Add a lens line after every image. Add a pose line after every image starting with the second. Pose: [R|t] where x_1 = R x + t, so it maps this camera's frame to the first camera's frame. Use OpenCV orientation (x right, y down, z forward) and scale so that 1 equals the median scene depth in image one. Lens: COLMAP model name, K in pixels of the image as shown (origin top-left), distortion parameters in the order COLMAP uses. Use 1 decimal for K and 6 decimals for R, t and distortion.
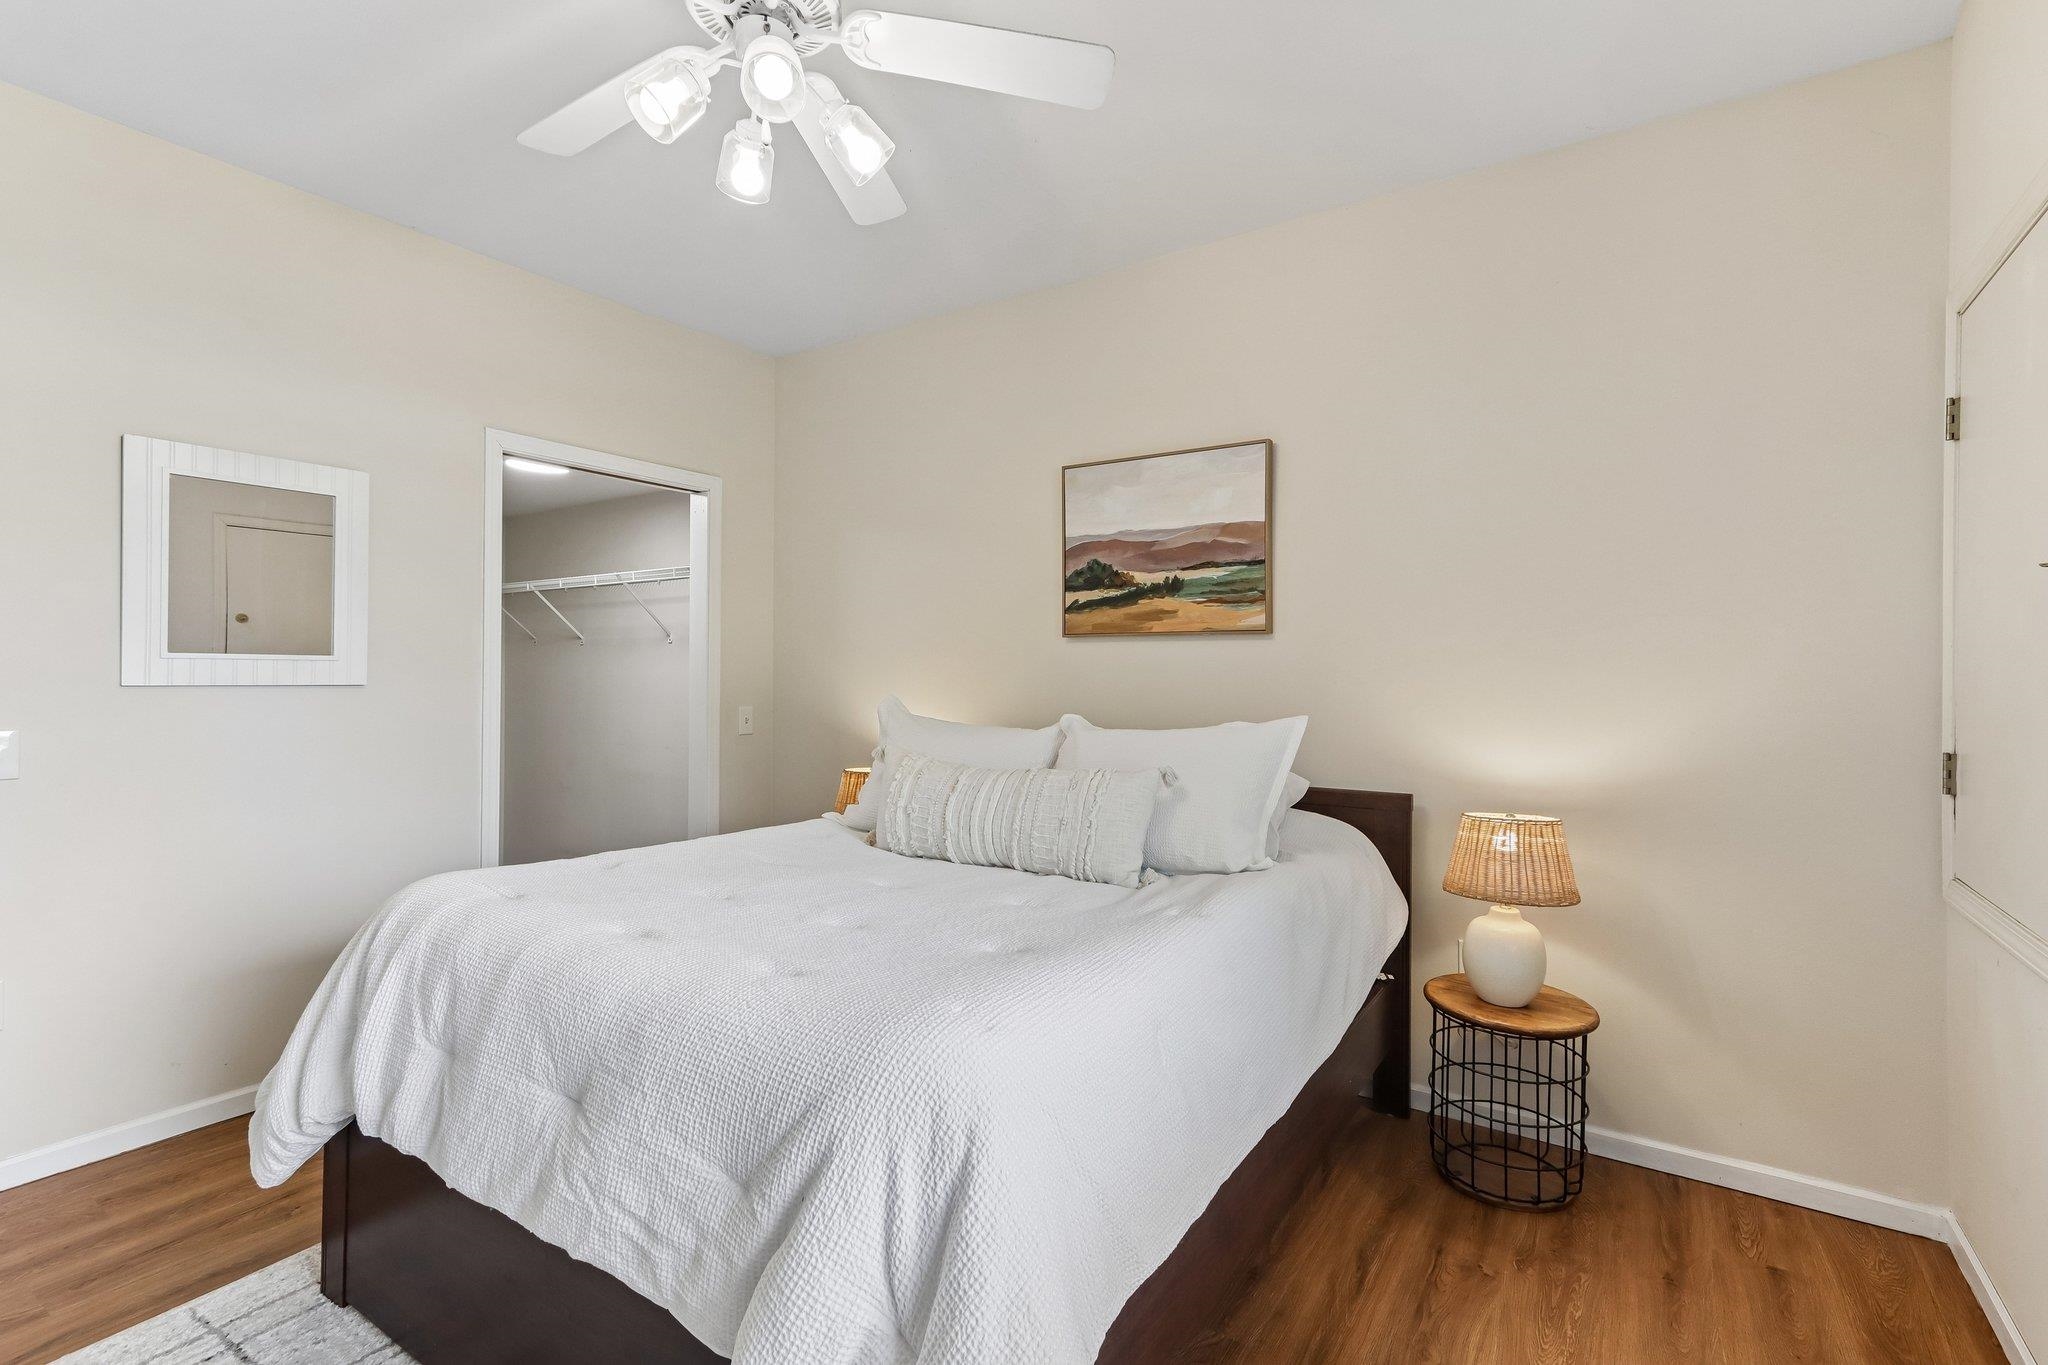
lens RADIAL K [[944.7, 0, 1027.6], [0, 944.7, 676.6], [0, 0, 1]] dist [-0.002876, 0.000550]
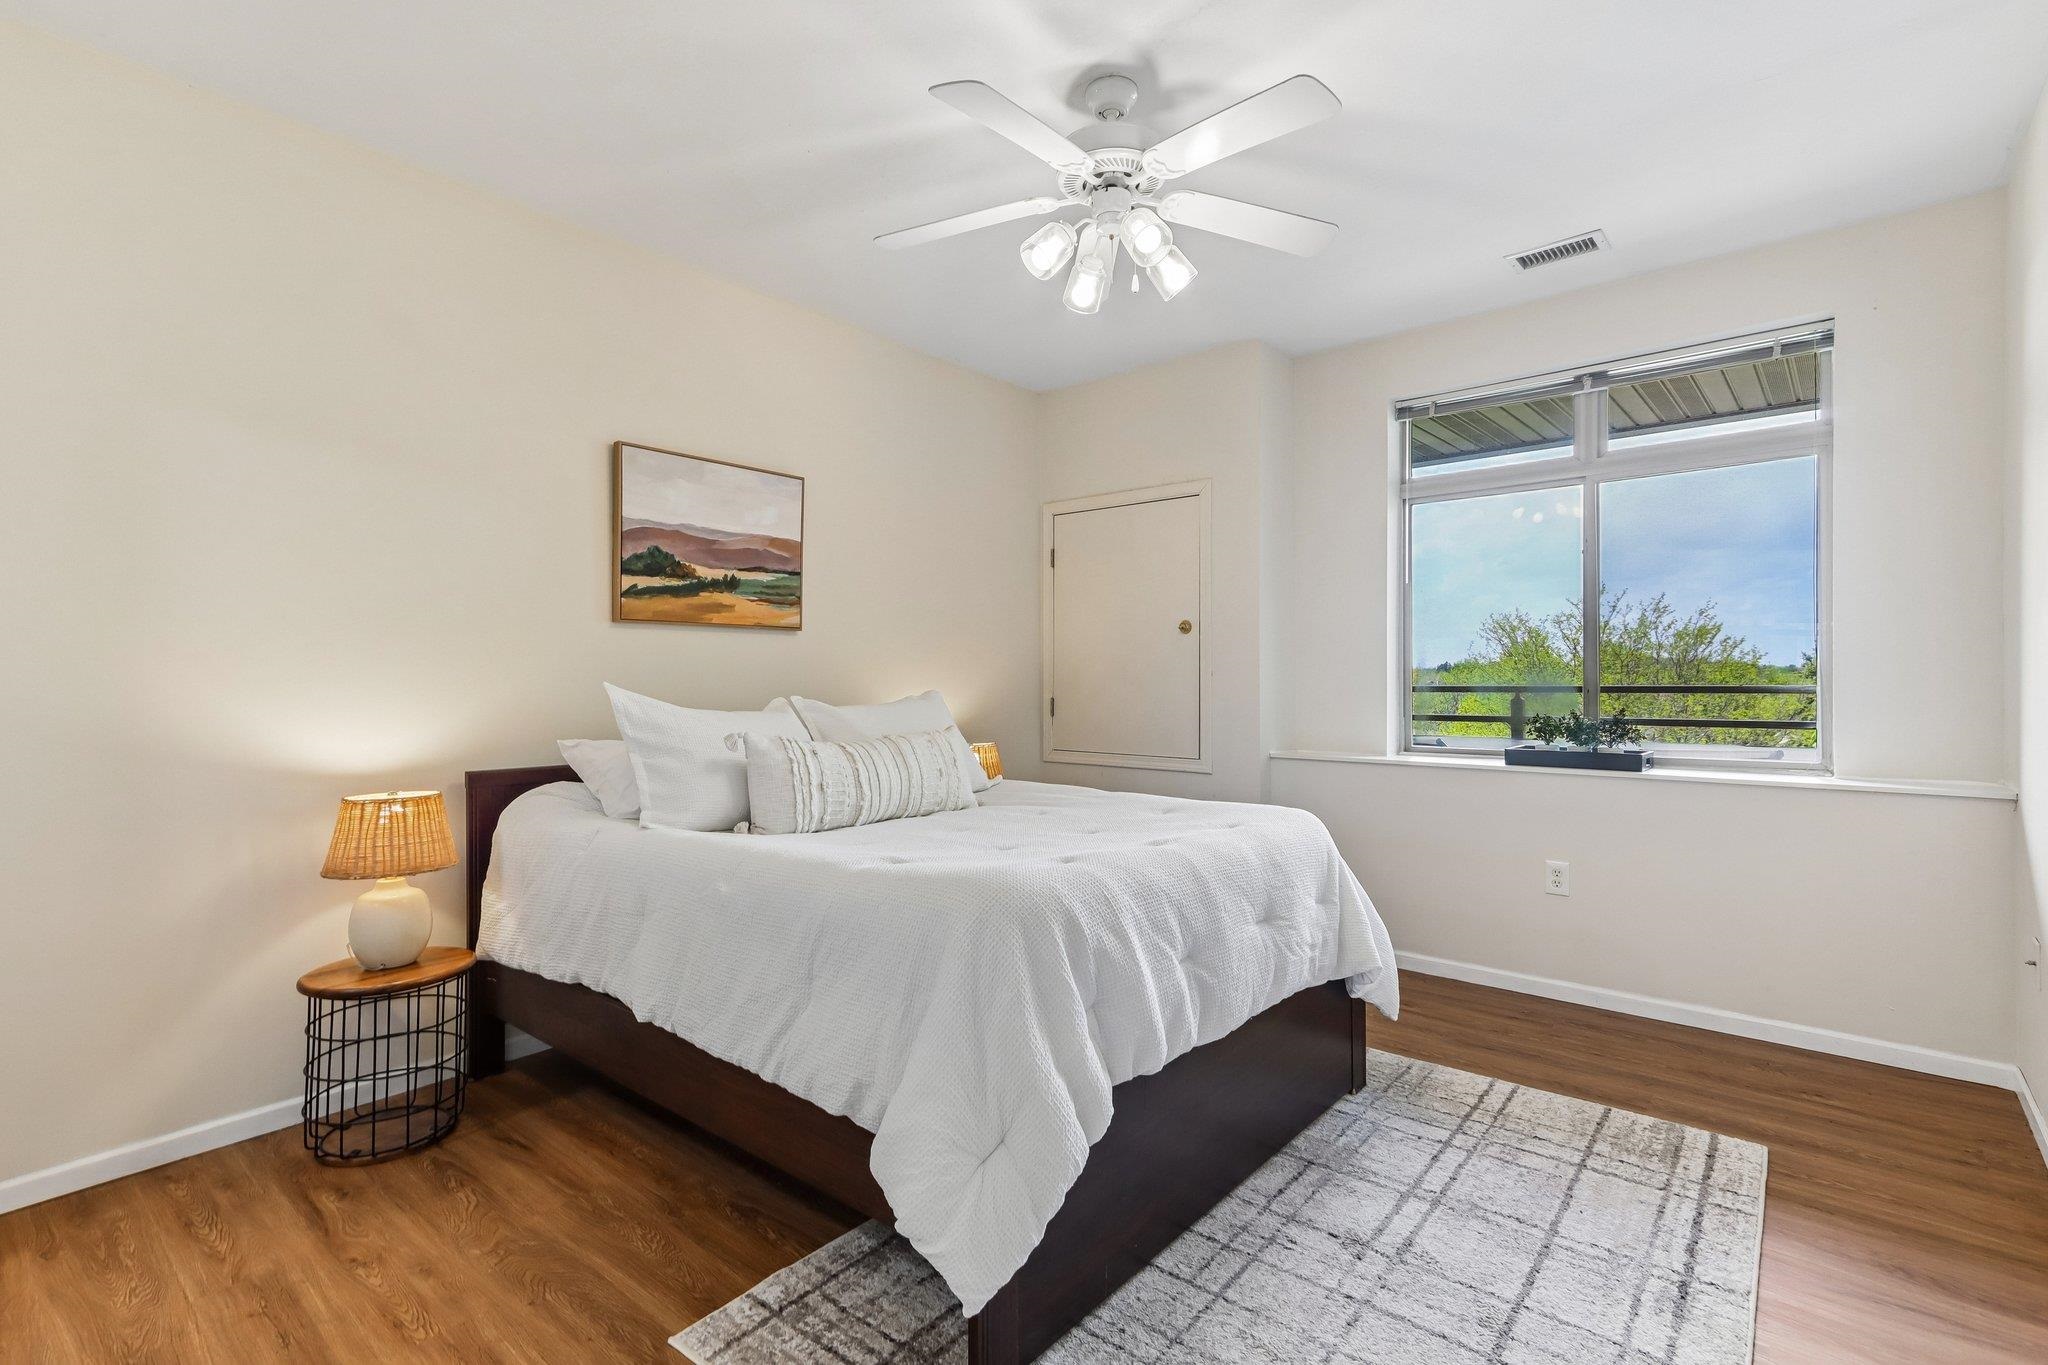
lens RADIAL K [[944.7, 0, 1028.5], [0, 944.7, 679.4], [0, 0, 1]] dist [-0.002876, 0.000550]
pose [[0.116270, -0.010411, 0.993163, -0.901703], [-0.000701, 0.999944, 0.010564, 0.005906], [-0.993217, -0.001925, 0.116256, 0.508431]]
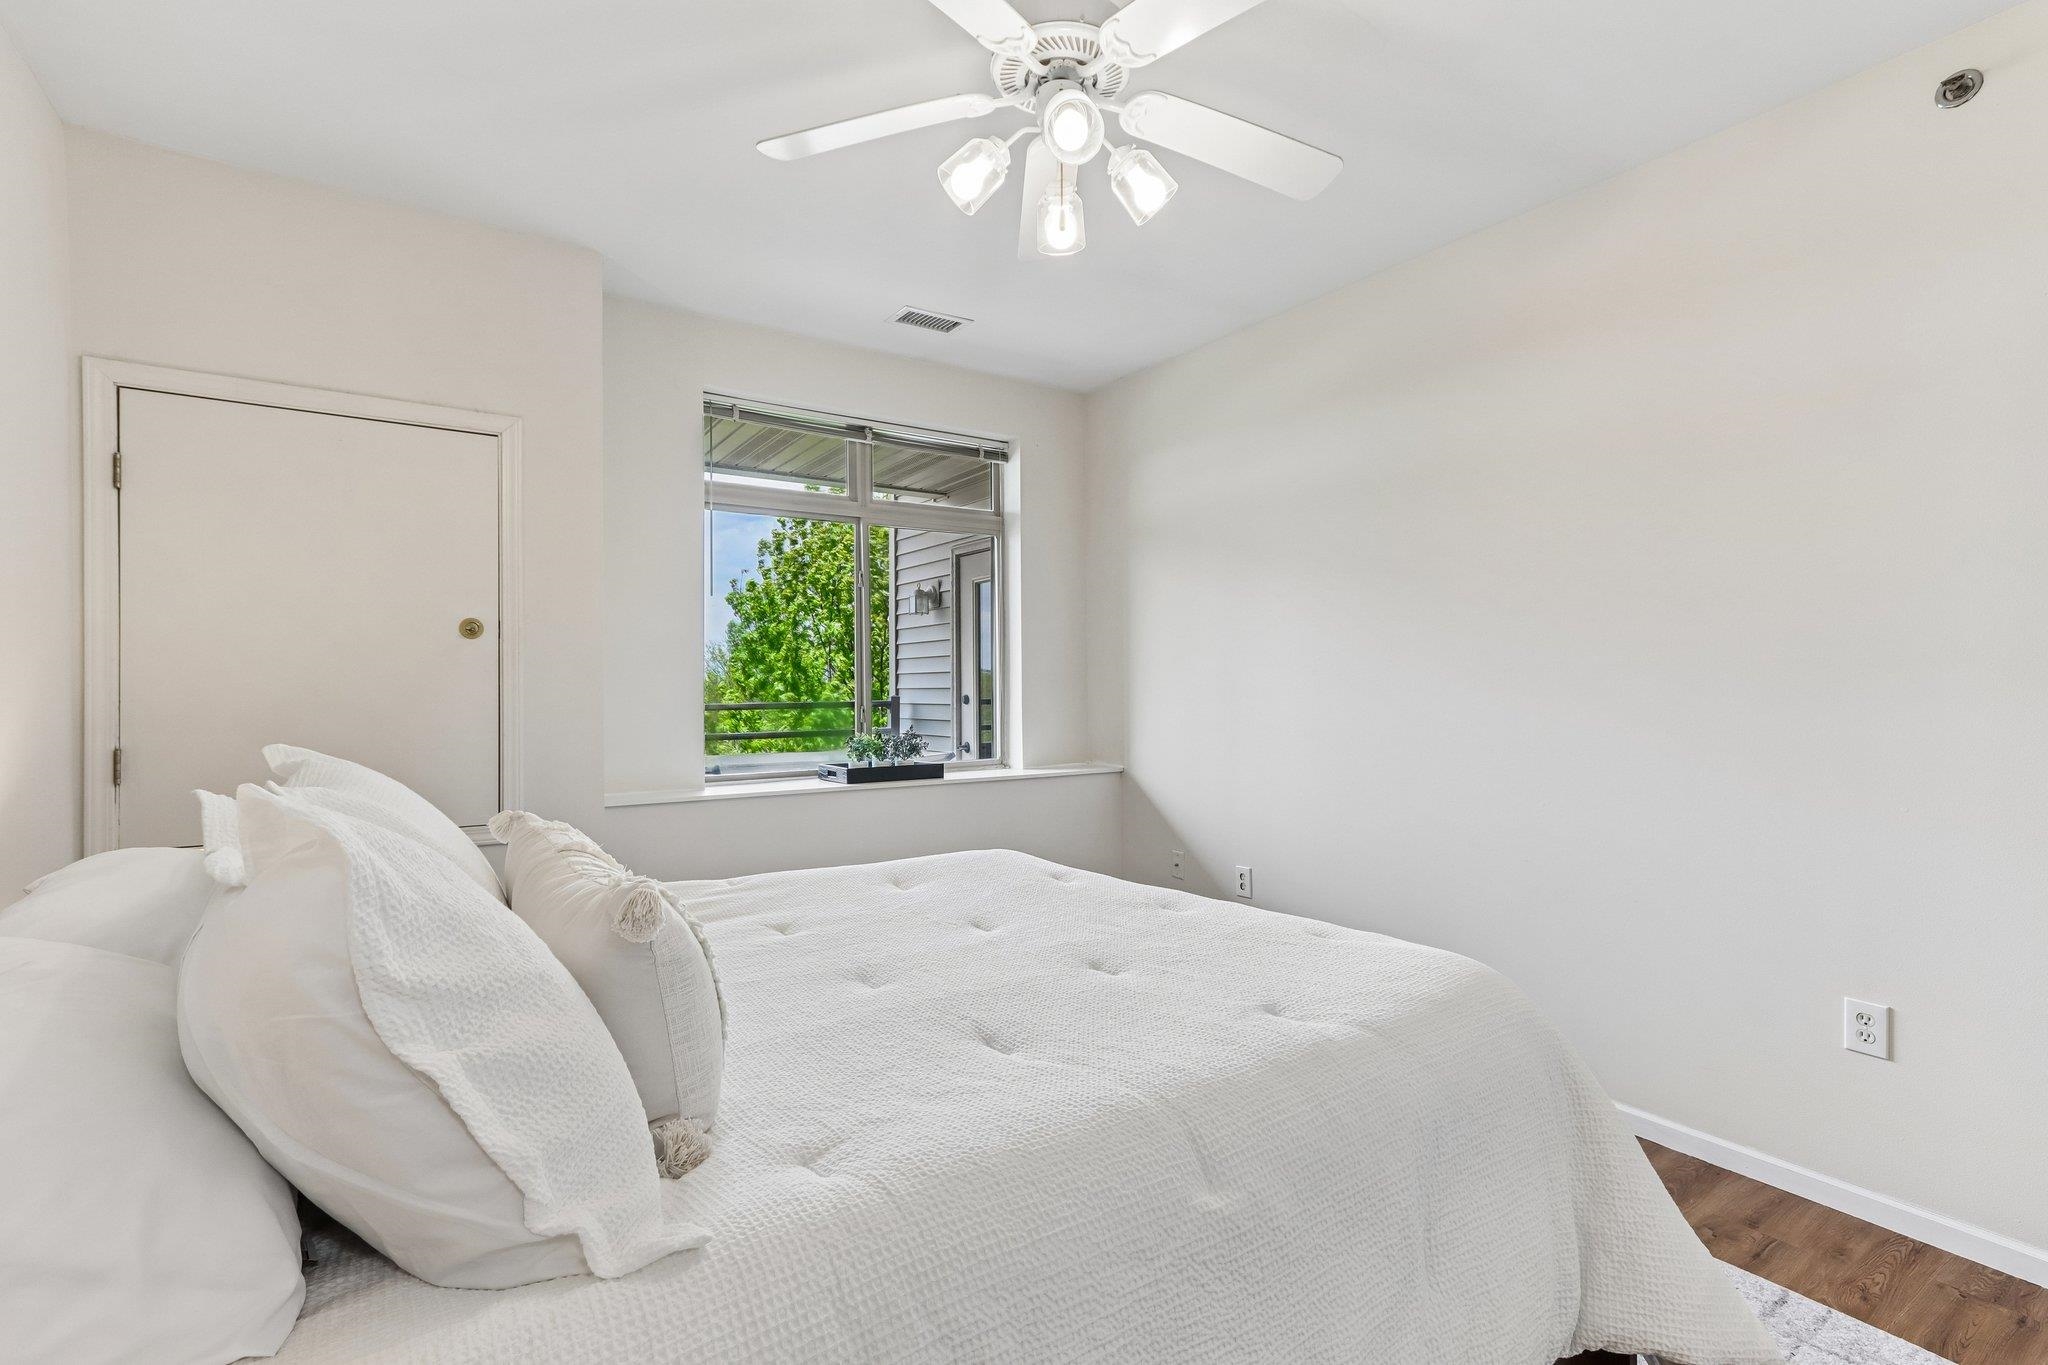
lens RADIAL K [[944.7, 0, 1029.8], [0, 944.7, 686.2], [0, 0, 1]] dist [-0.002876, 0.000550]
pose [[-0.929968, 0.001224, 0.367638, -0.341990], [-0.000311, 0.999991, -0.004115, 0.002963], [-0.367639, -0.003941, -0.929960, 1.090664]]
